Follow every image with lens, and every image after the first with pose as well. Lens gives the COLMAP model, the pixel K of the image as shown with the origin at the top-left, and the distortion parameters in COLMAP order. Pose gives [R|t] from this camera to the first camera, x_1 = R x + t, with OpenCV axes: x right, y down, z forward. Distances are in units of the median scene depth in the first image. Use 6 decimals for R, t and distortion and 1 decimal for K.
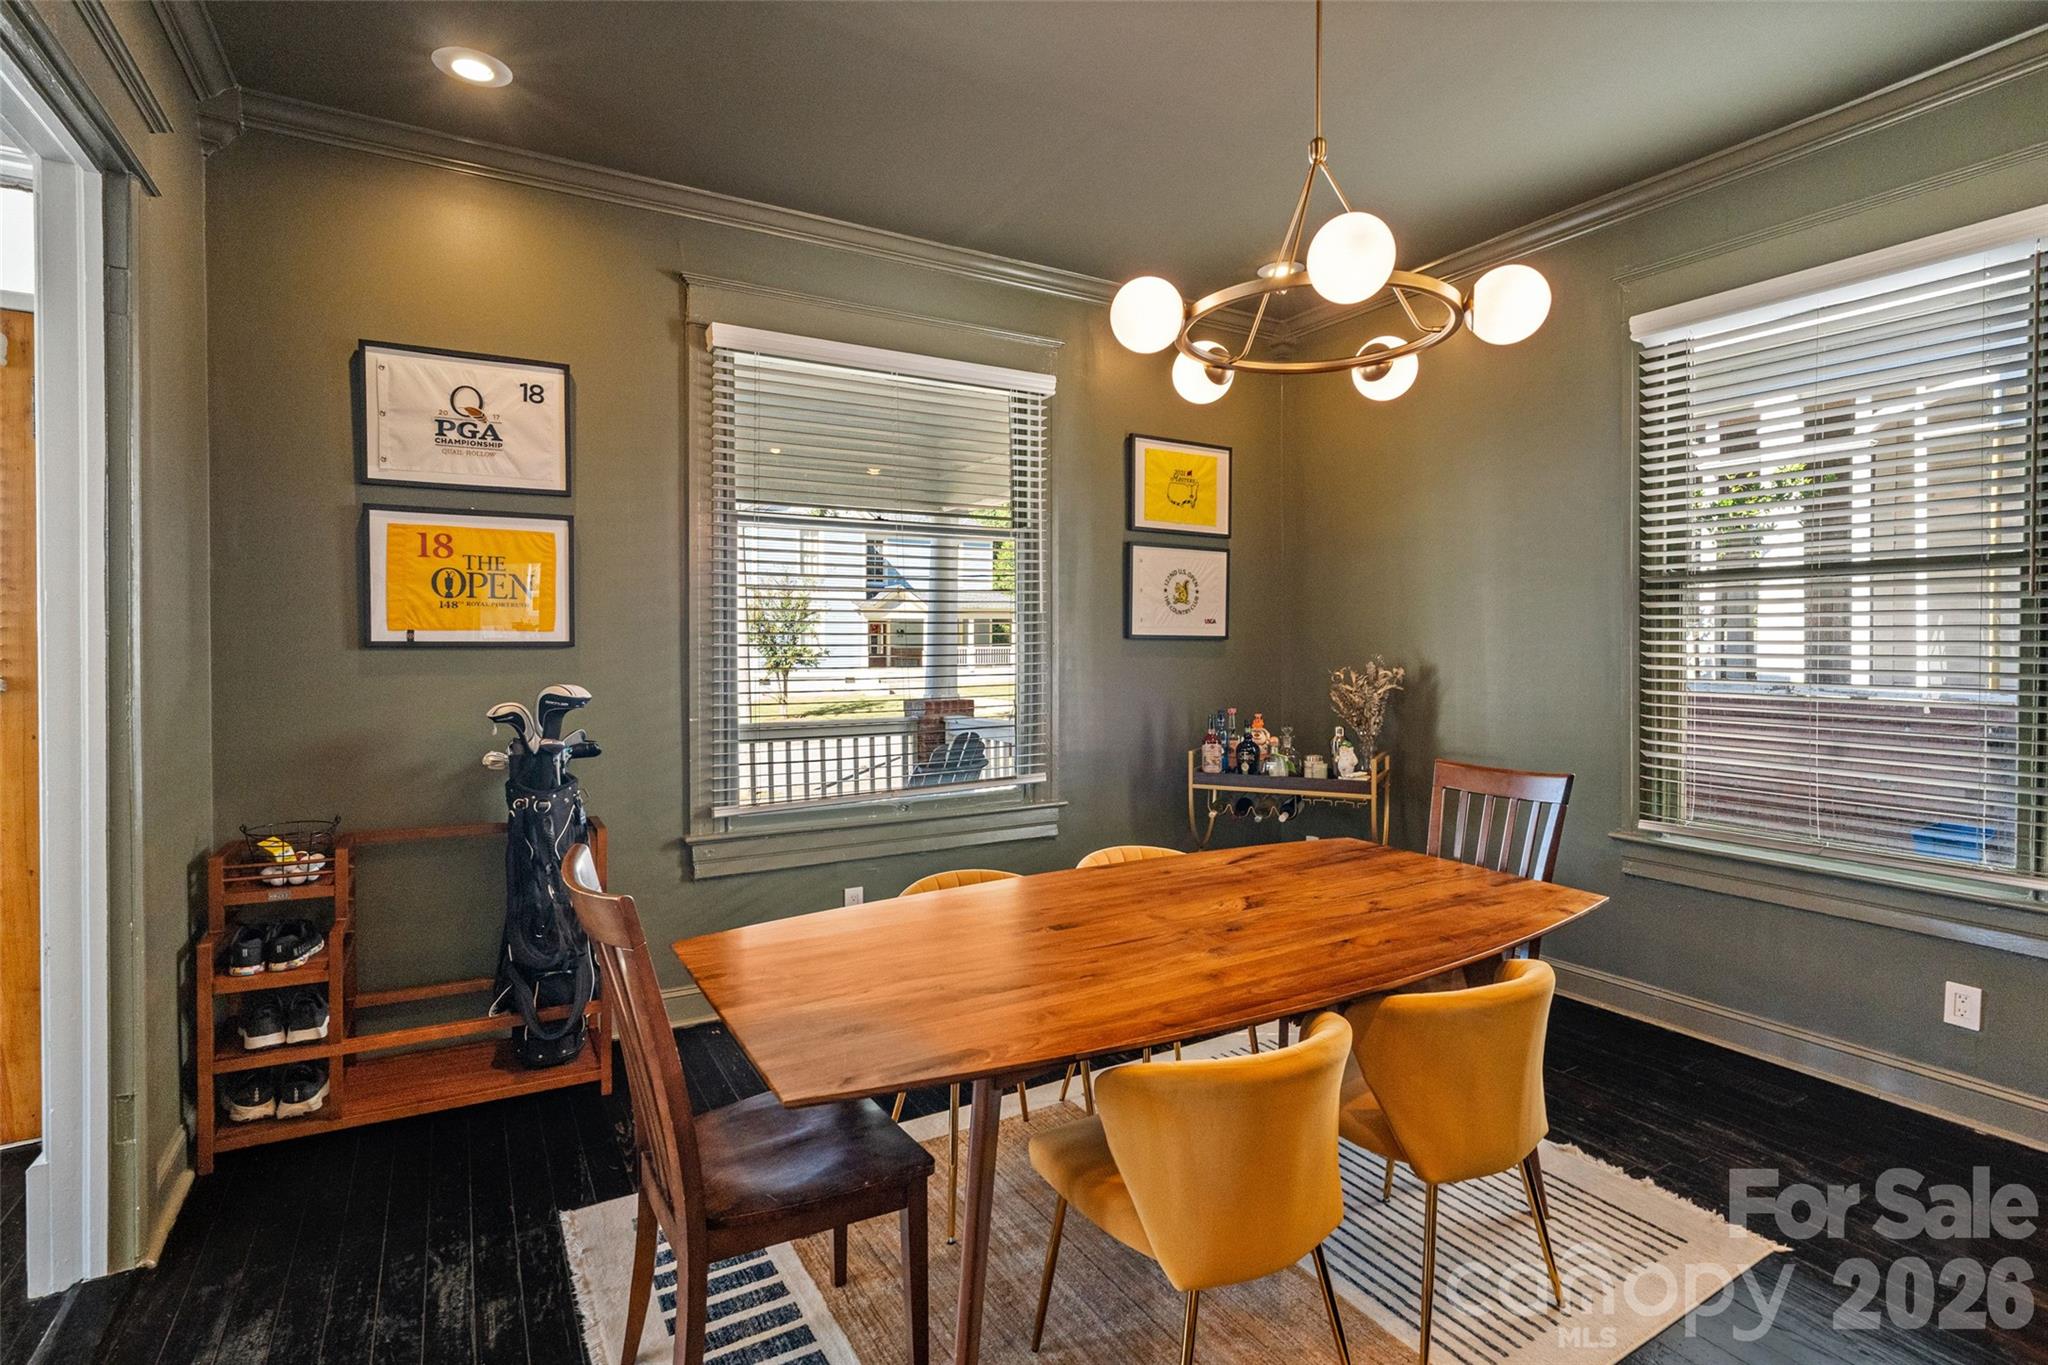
lens RADIAL K [[971.0, 0, 1028.2], [0, 971.0, 668.6], [0, 0, 1]] dist [0.000940, 0.000570]
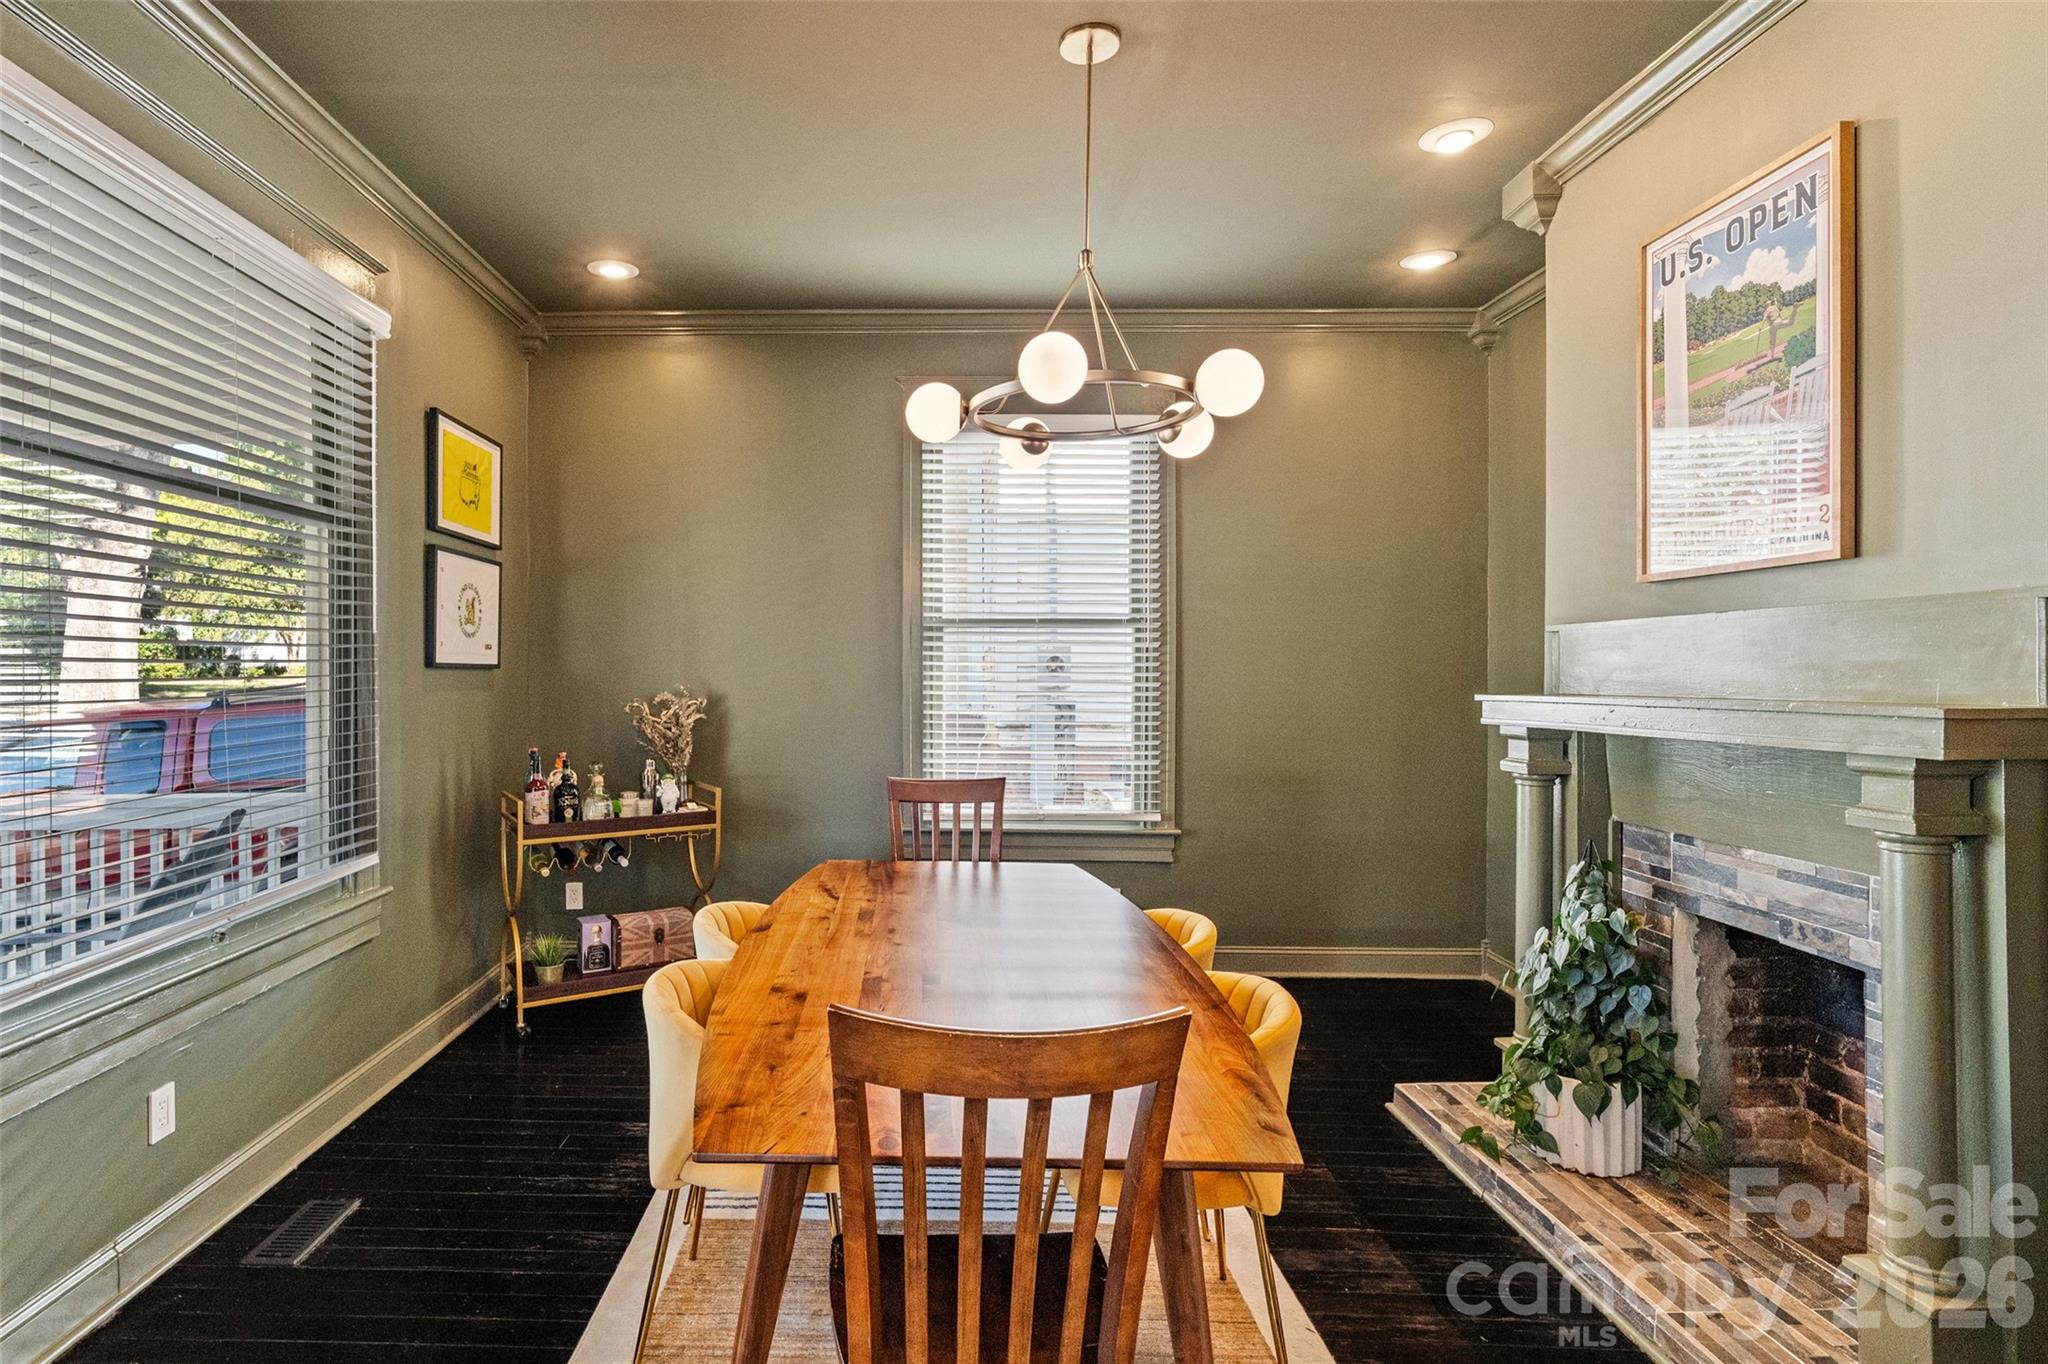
lens RADIAL K [[971.0, 0, 1028.5], [0, 971.0, 674.4], [0, 0, 1]] dist [0.000940, 0.000570]
pose [[0.529461, -0.004138, 0.848324, -0.307176], [0.018779, 0.999800, -0.006844, -0.011429], [-0.848126, 0.019554, 0.529433, 0.176540]]
